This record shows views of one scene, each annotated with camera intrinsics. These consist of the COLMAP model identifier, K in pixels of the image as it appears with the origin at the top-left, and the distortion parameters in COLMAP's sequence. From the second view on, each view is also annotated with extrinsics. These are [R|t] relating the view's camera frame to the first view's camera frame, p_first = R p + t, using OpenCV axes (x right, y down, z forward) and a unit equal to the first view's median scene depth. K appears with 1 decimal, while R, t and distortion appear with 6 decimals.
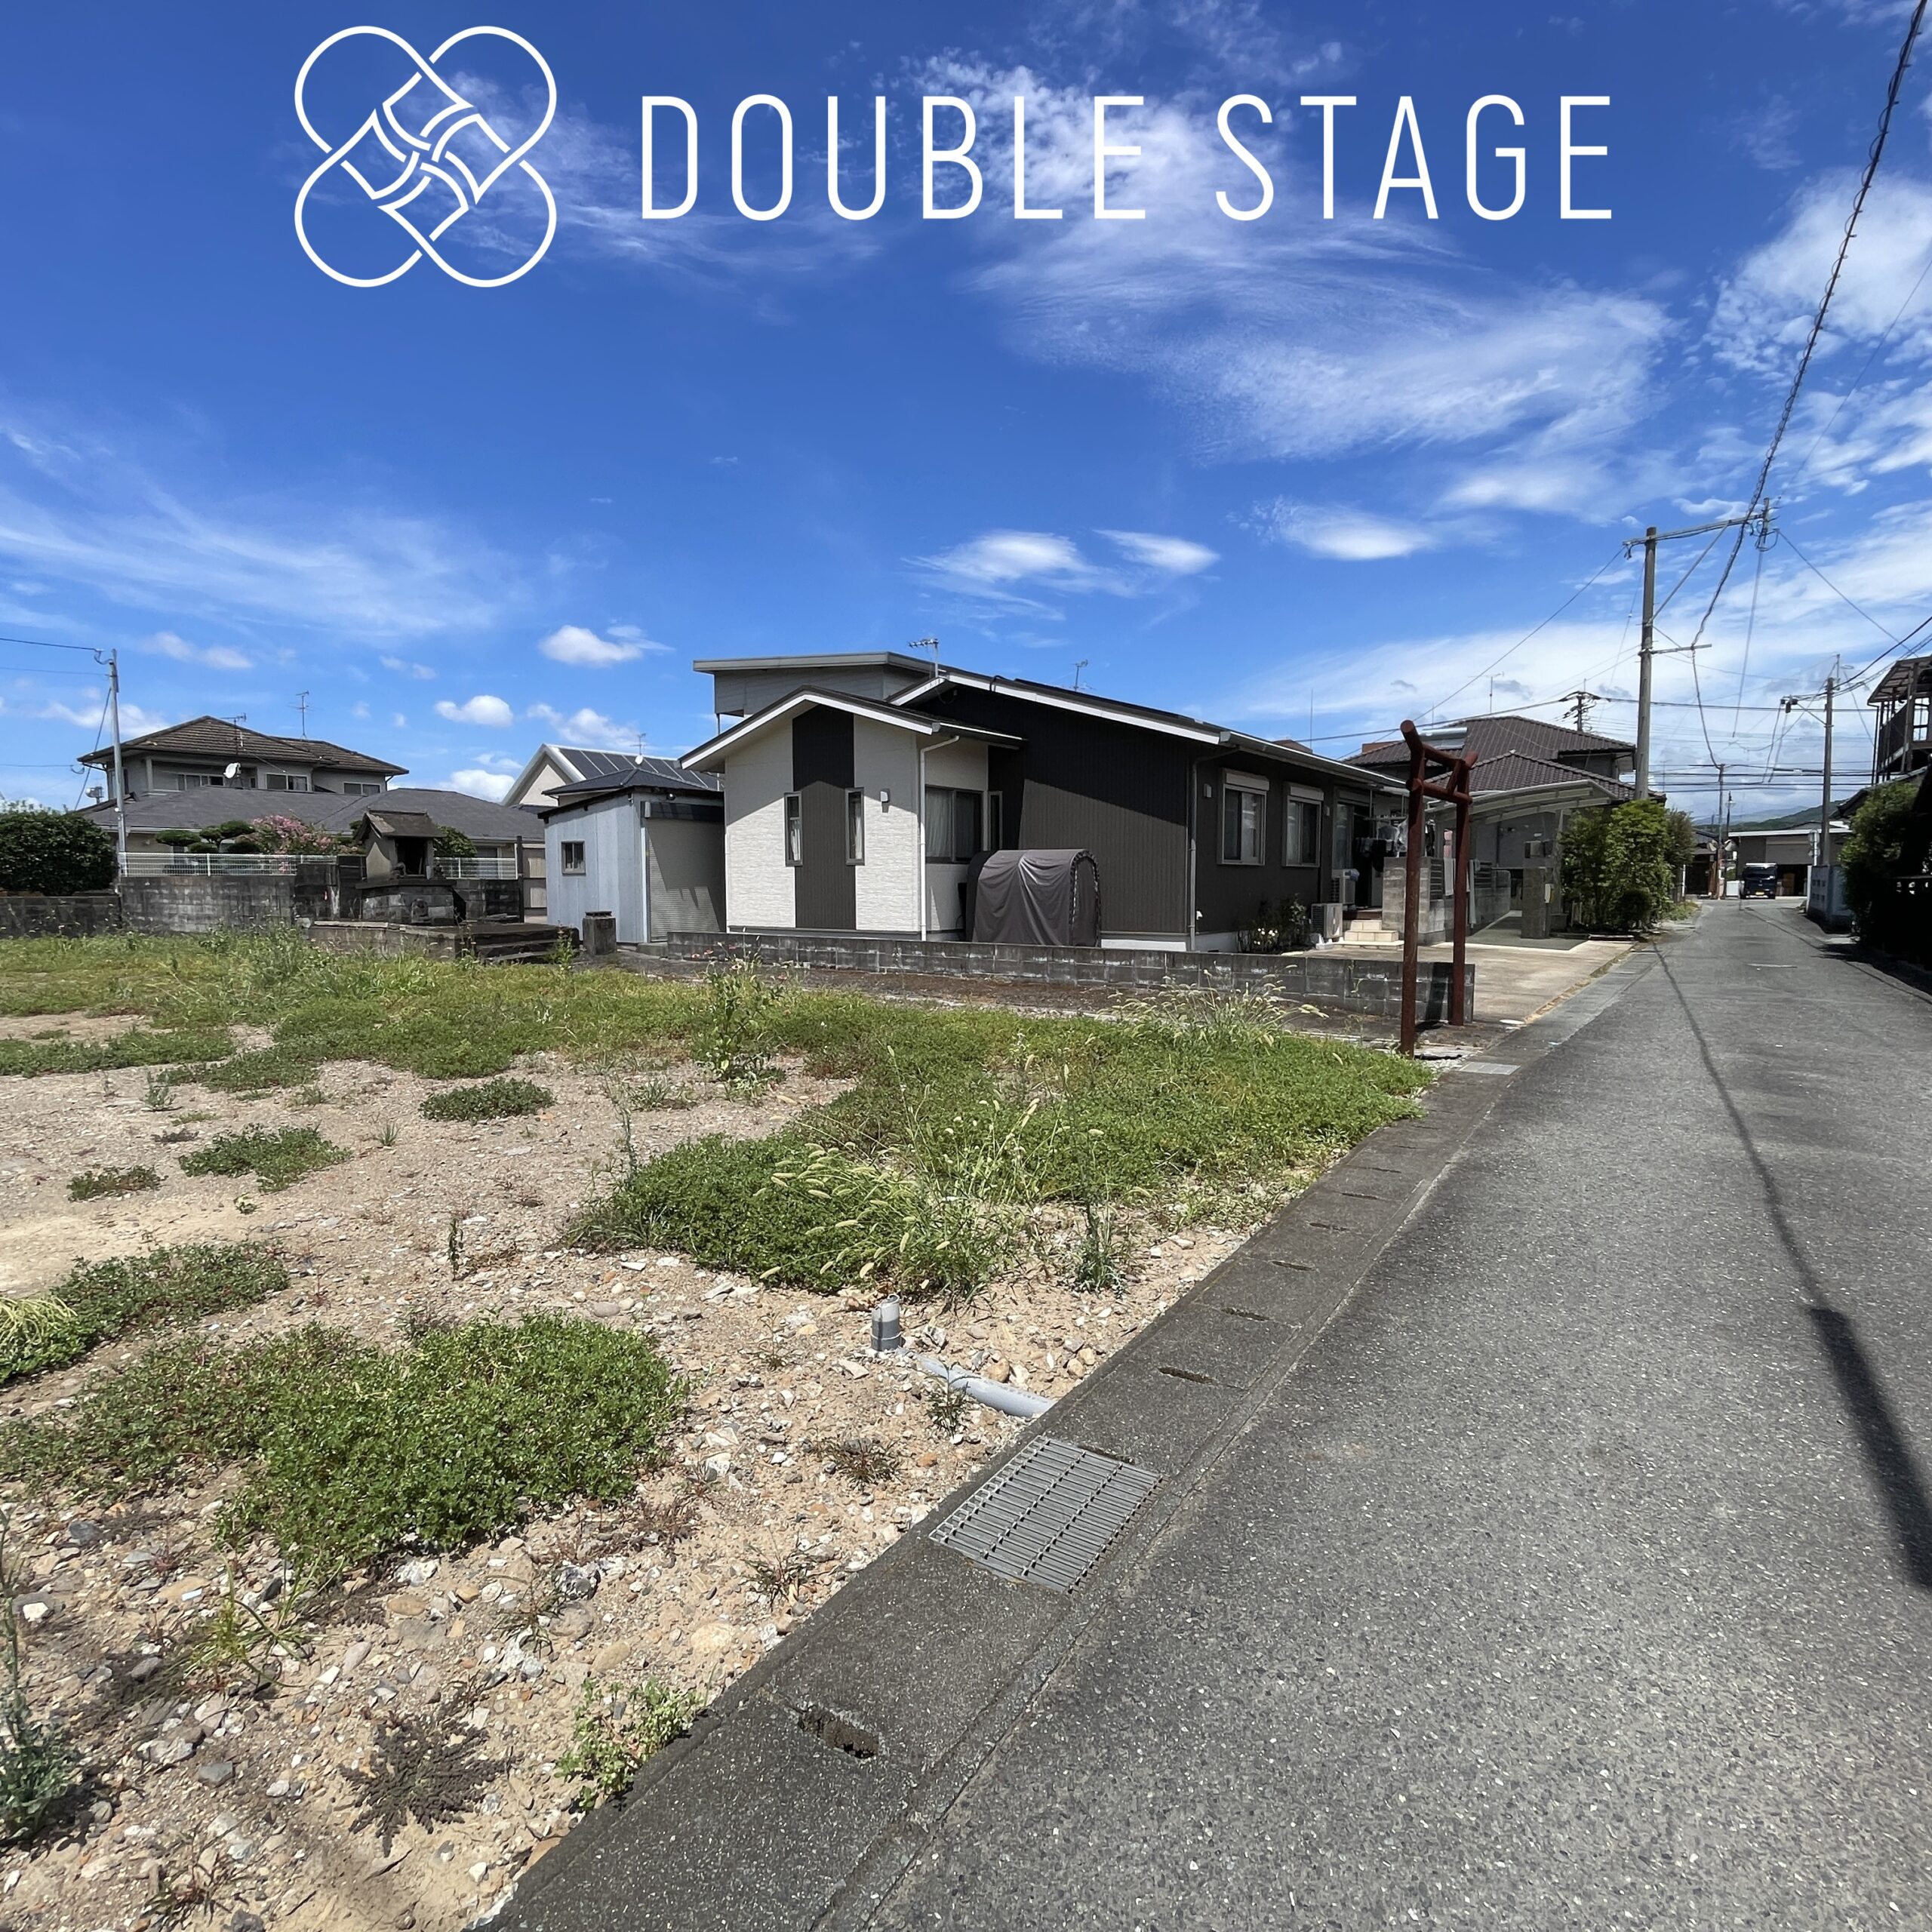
lens RADIAL K [[1049.6, 0, 988.5], [0, 1049.6, 937.9], [0, 0, 1]] dist [-0.003110, 0.000267]
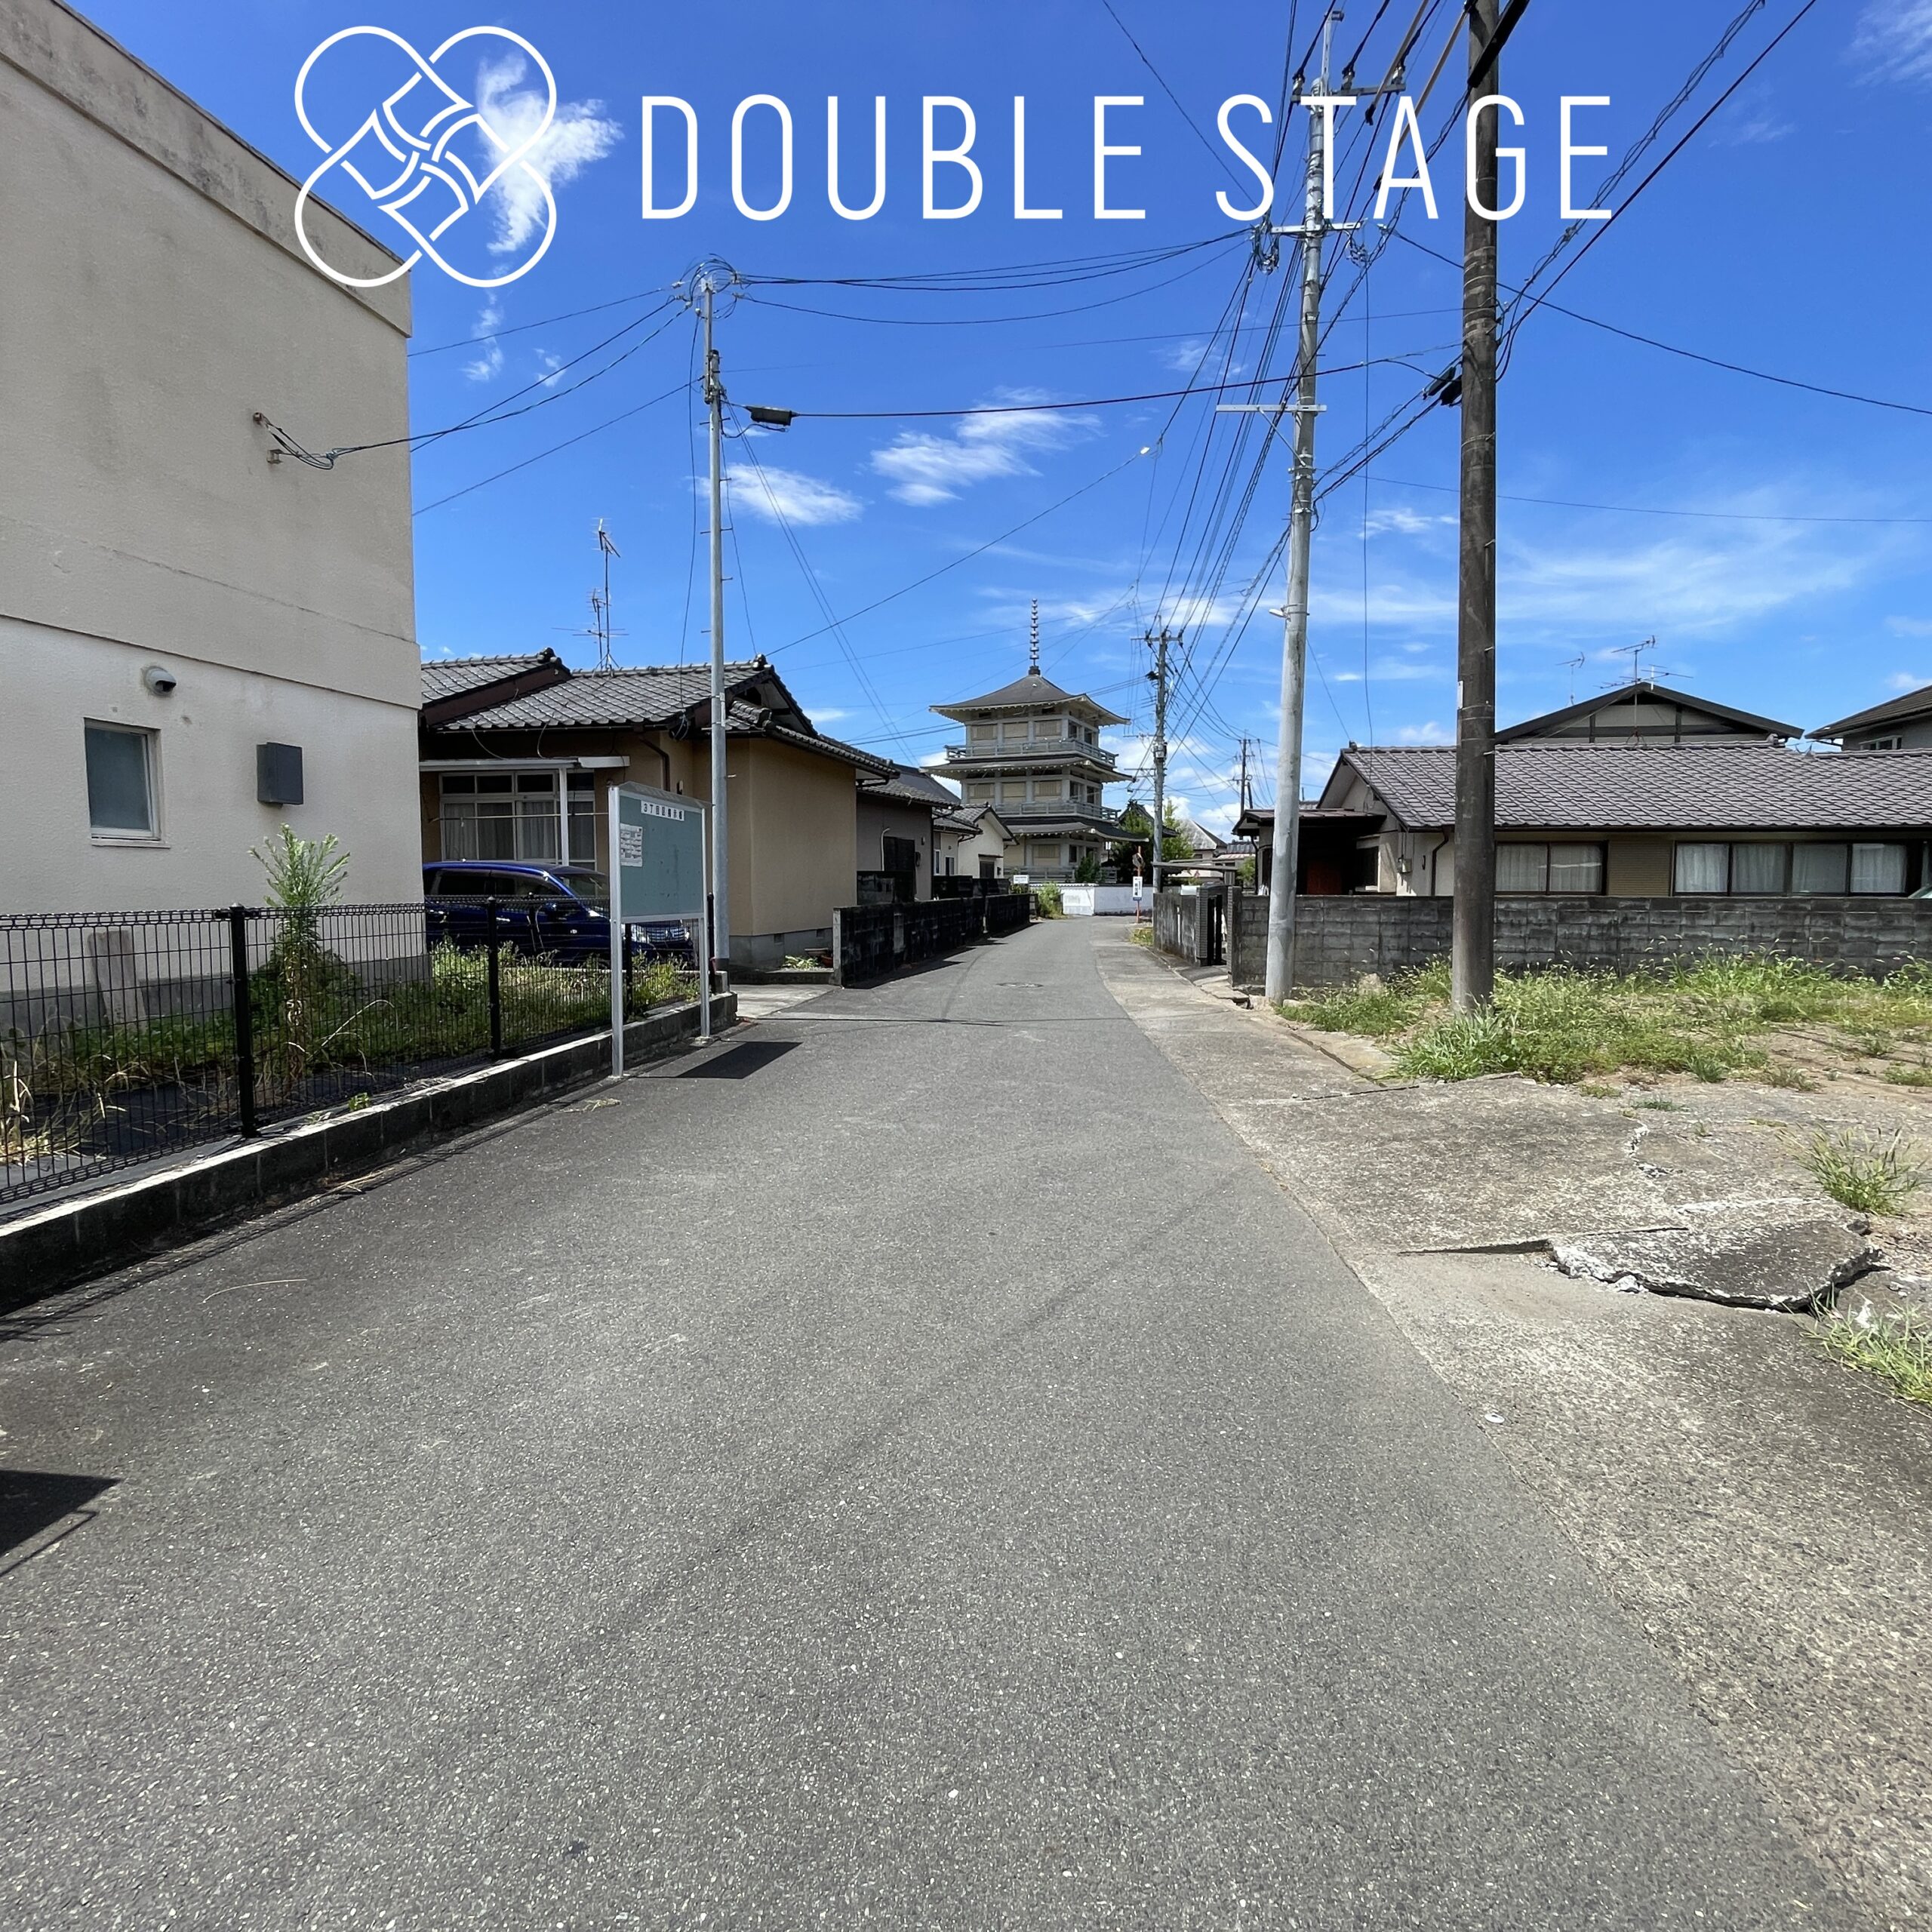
lens RADIAL K [[1049.6, 0, 964.7], [0, 1049.6, 959.3], [0, 0, 1]] dist [-0.003110, 0.000267]
pose [[0.431381, 0.065843, -0.899764, -0.927195], [-0.052339, 0.997480, 0.047900, 0.007672], [0.900650, 0.026430, 0.433740, 0.066110]]
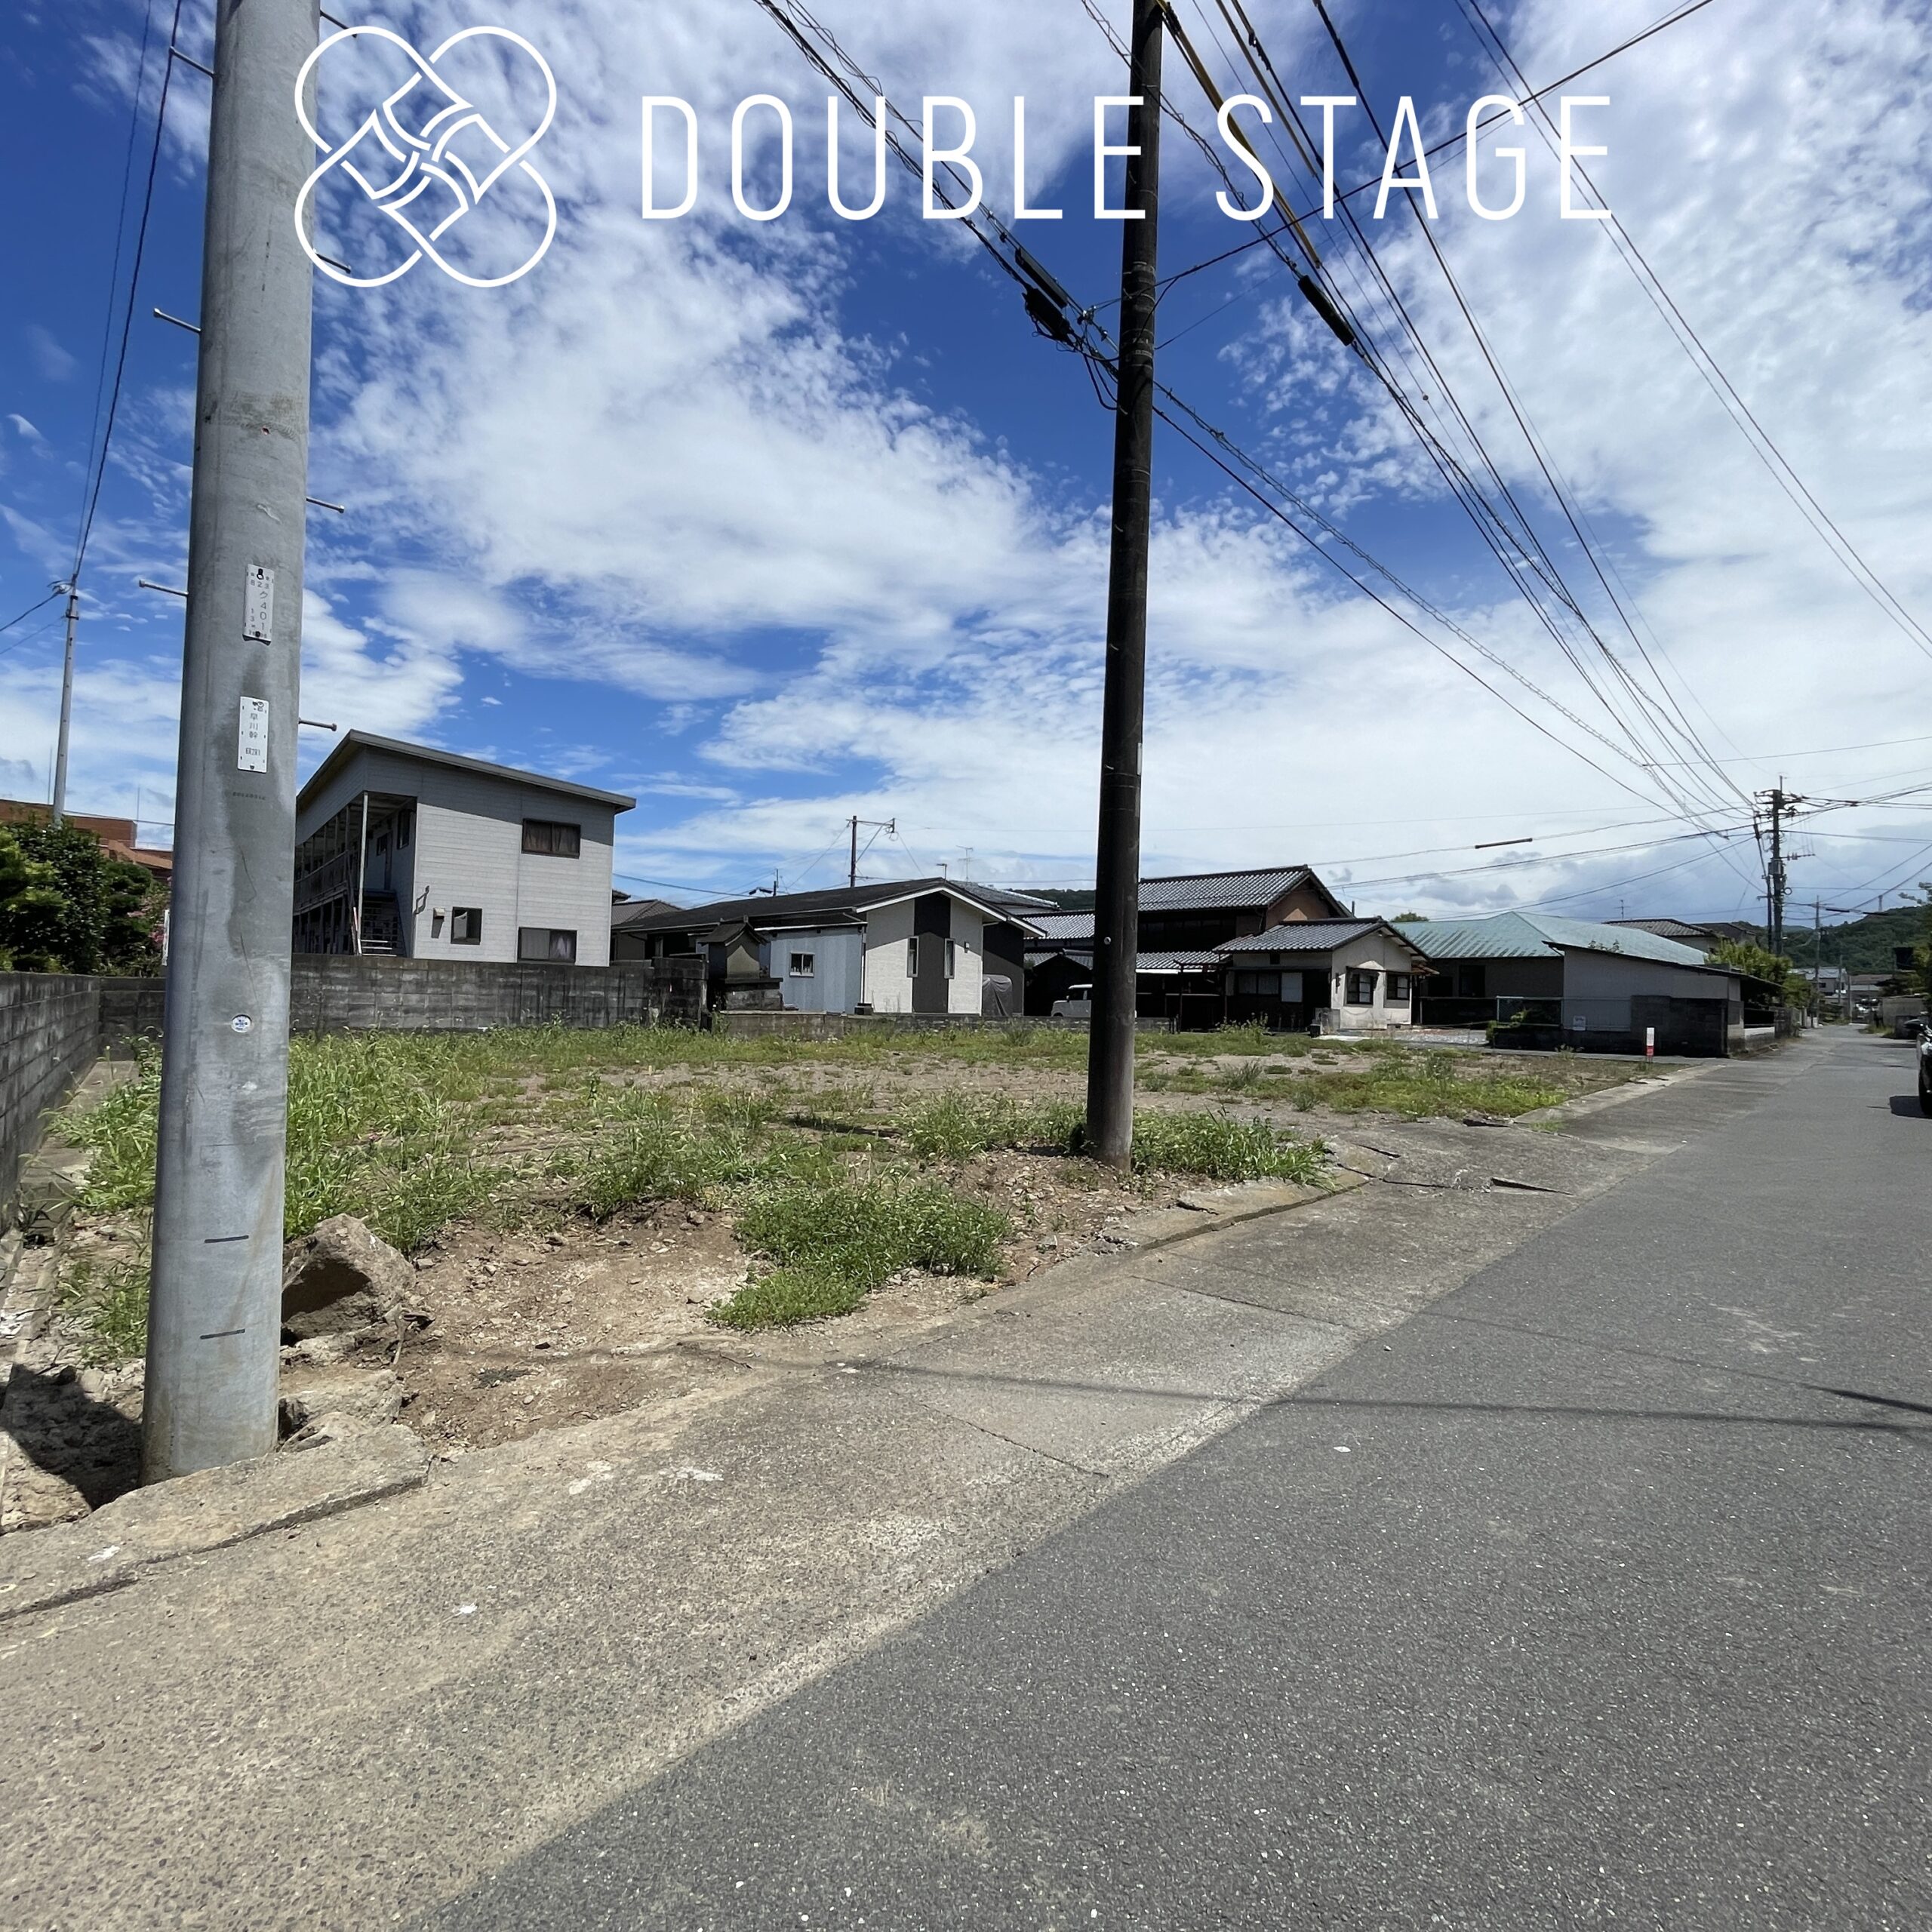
lens RADIAL K [[1049.6, 0, 957.9], [0, 1049.6, 925.7], [0, 0, 1]] dist [-0.003110, 0.000267]
pose [[0.230368, 0.075020, 0.970207, -1.721648], [0.028358, 0.996083, -0.083754, -0.004778], [-0.972690, 0.046807, 0.227339, 0.474365]]
